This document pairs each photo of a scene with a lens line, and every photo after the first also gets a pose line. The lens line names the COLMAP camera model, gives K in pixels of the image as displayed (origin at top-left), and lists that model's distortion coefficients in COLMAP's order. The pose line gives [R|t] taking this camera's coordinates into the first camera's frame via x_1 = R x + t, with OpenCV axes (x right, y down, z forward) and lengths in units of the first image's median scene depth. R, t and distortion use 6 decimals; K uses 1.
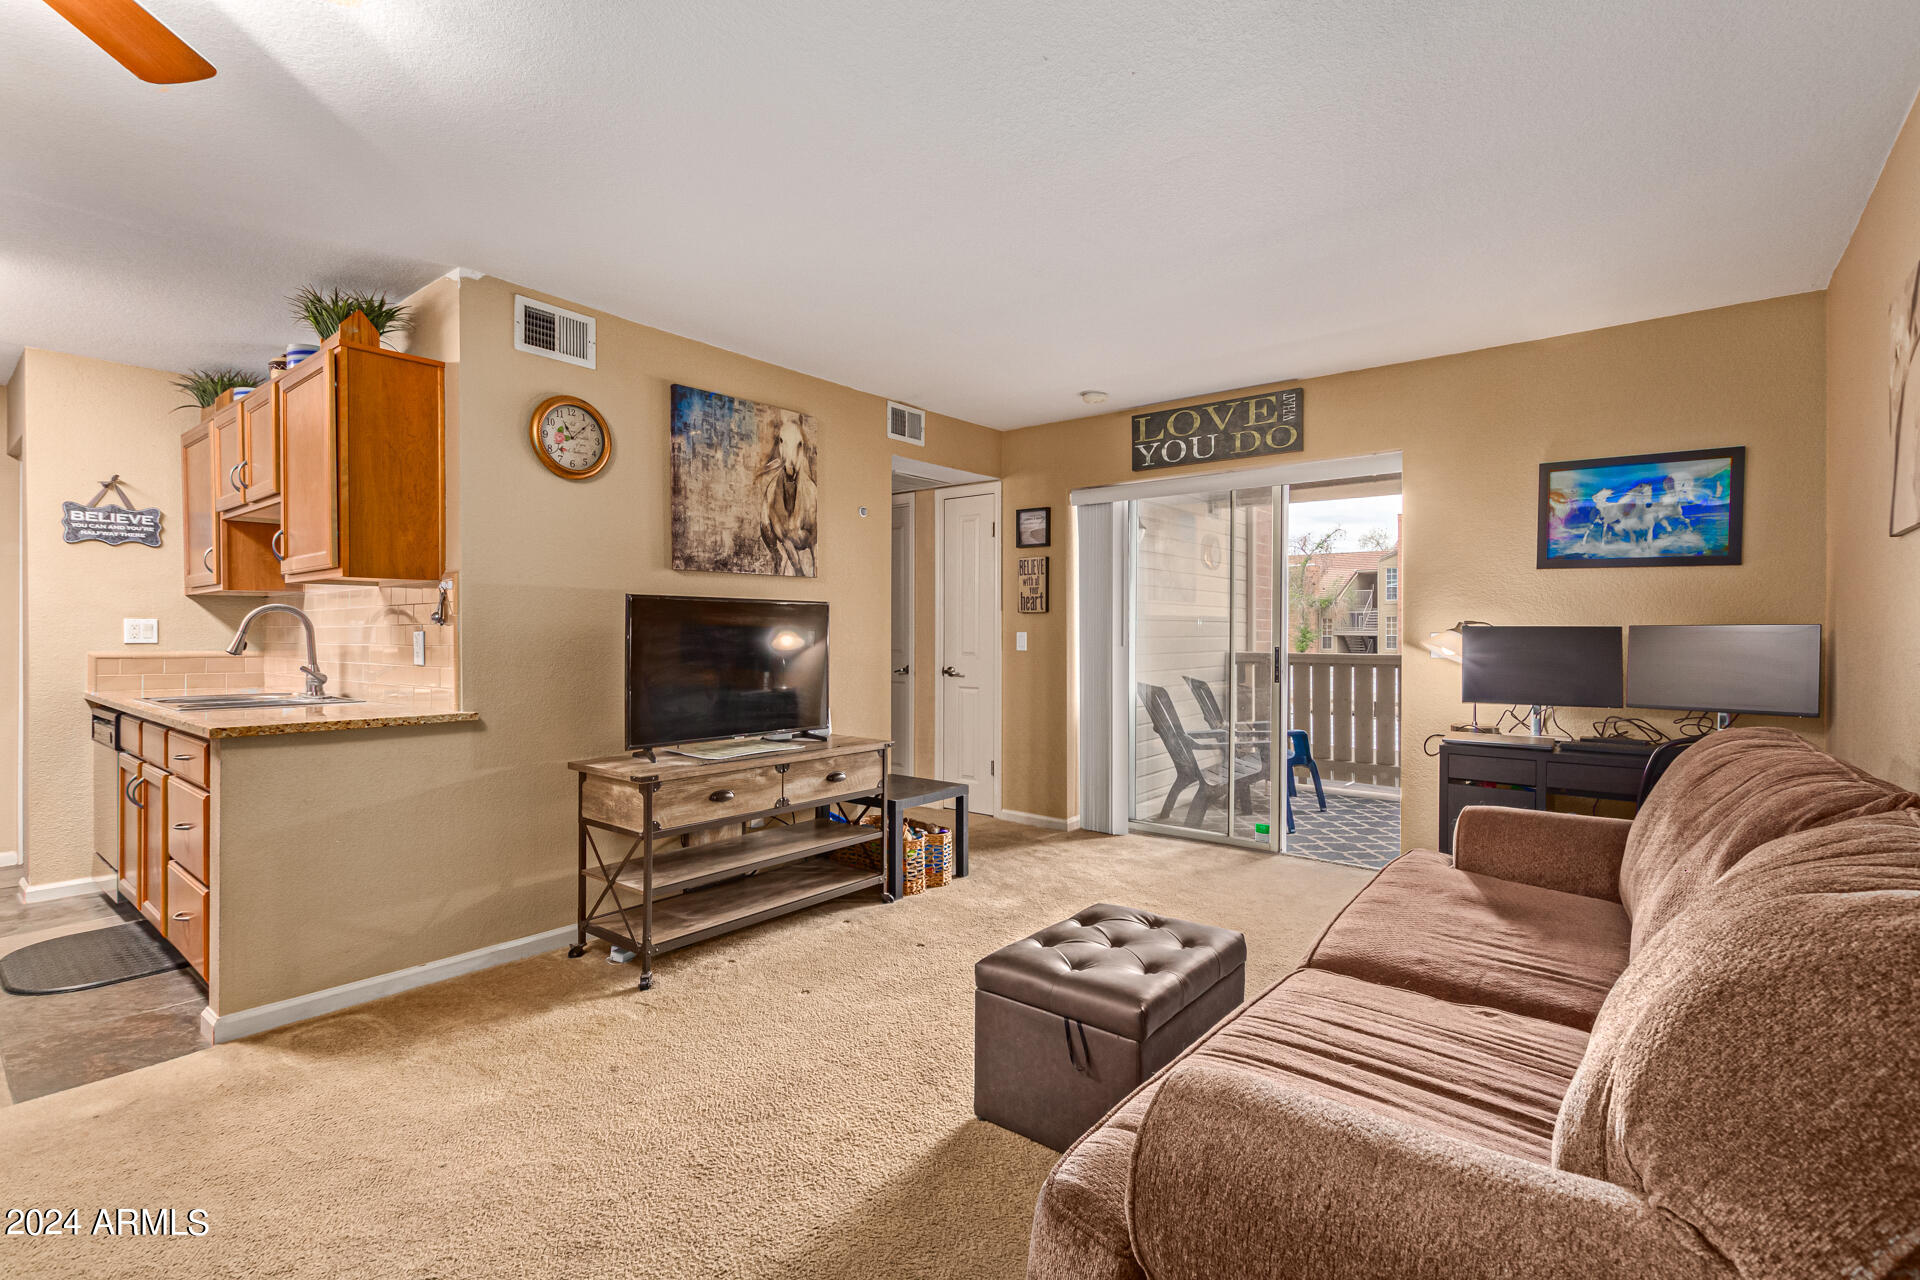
lens RADIAL K [[876.2, 0, 964.5], [0, 876.2, 633.2], [0, 0, 1]] dist [0.008818, -0.003436]
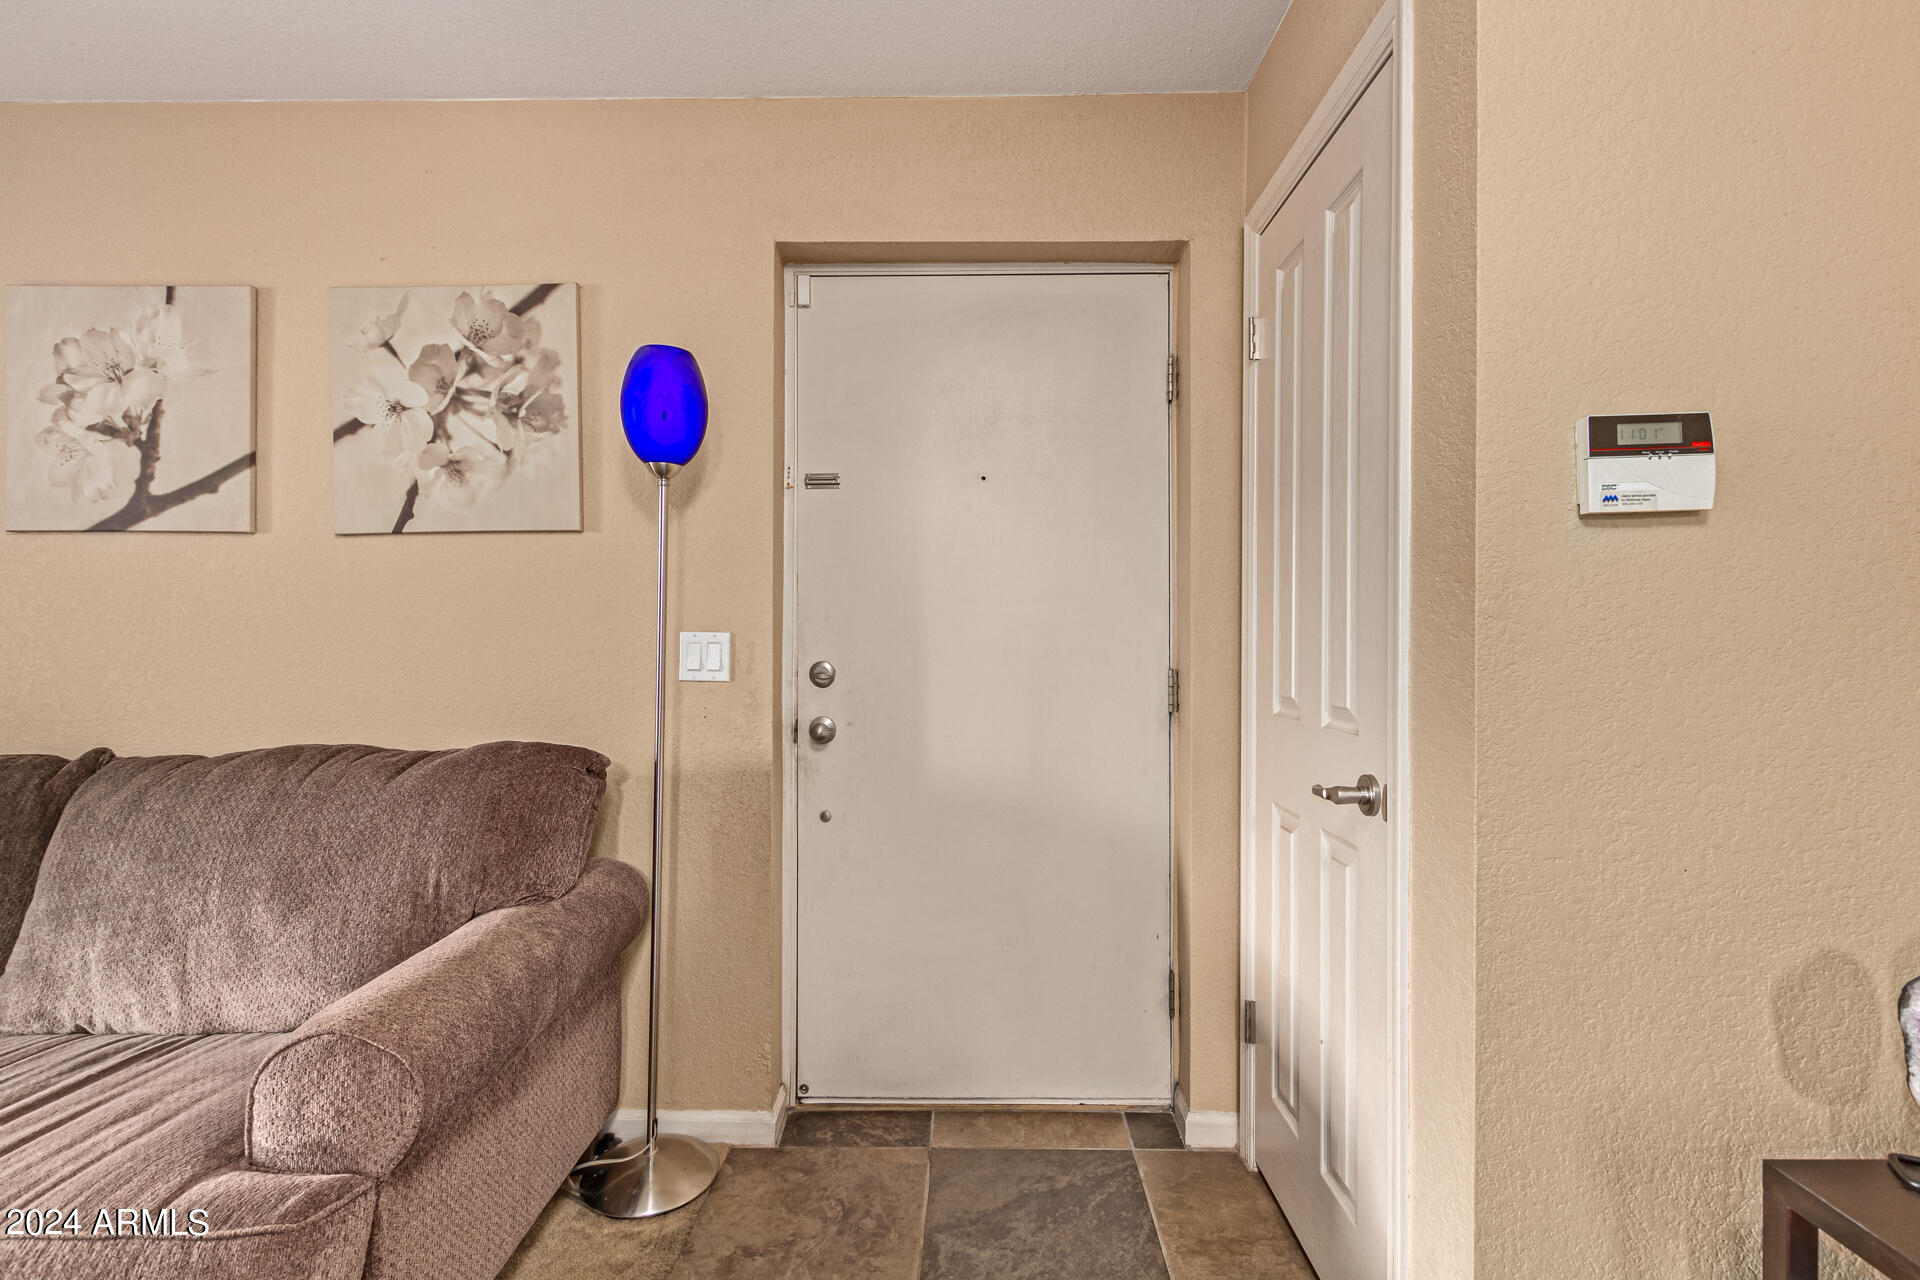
lens RADIAL K [[876.2, 0, 965.0], [0, 876.2, 632.5], [0, 0, 1]] dist [0.008818, -0.003436]
pose [[-0.617145, 0.002894, 0.786844, -0.269030], [-0.001481, 0.999987, -0.004840, 0.001632], [-0.786848, -0.004152, -0.617133, 0.252105]]
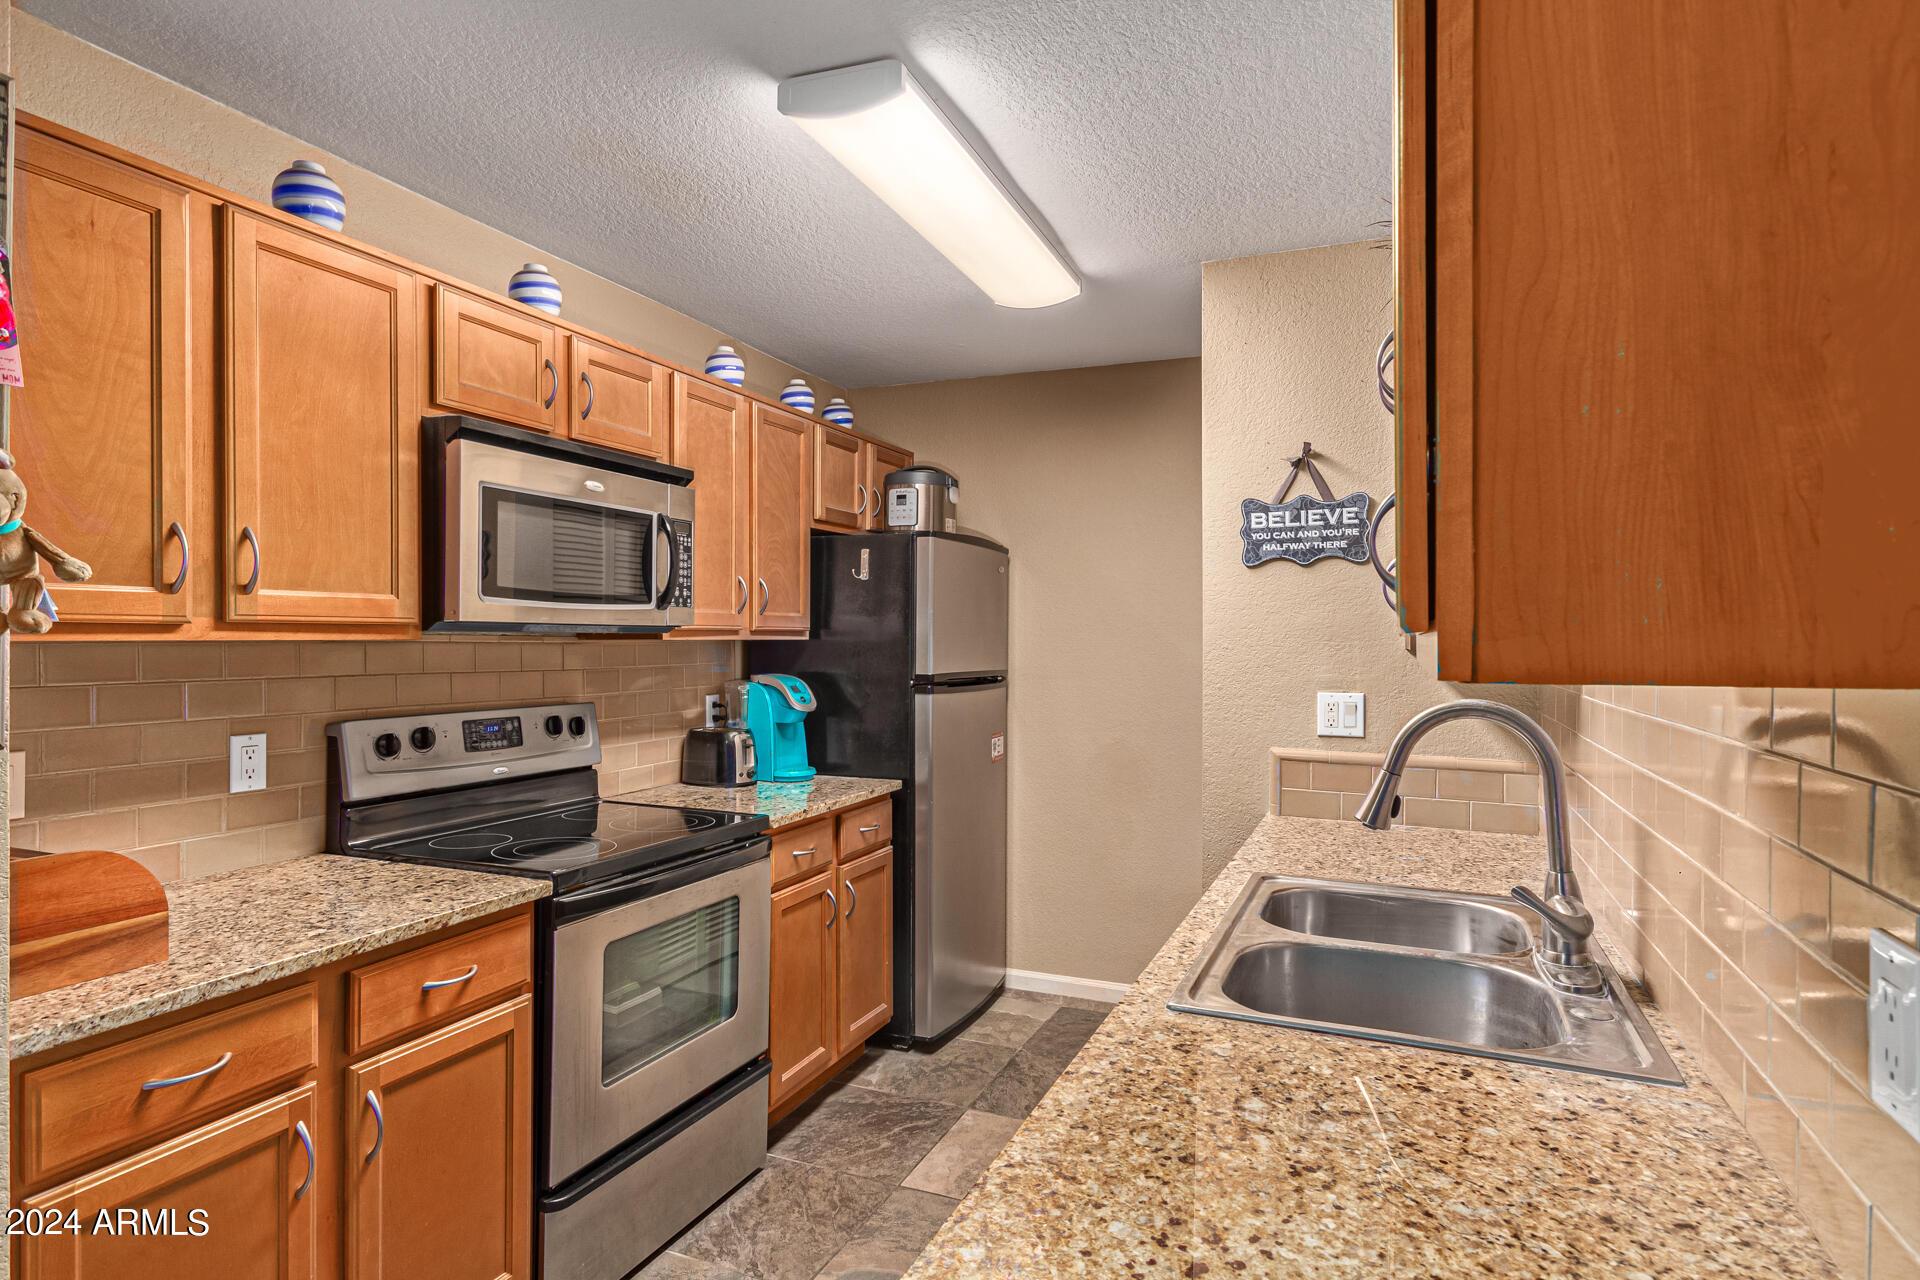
lens RADIAL K [[1042.2, 0, 969.0], [0, 1042.2, 638.1], [0, 0, 1]] dist [-0.001465, 0.000854]
pose [[0.281629, 0.001203, -0.959523, -0.345847], [-0.001113, 0.999999, 0.000927, -0.048985], [0.959523, 0.000807, 0.281630, 0.556007]]
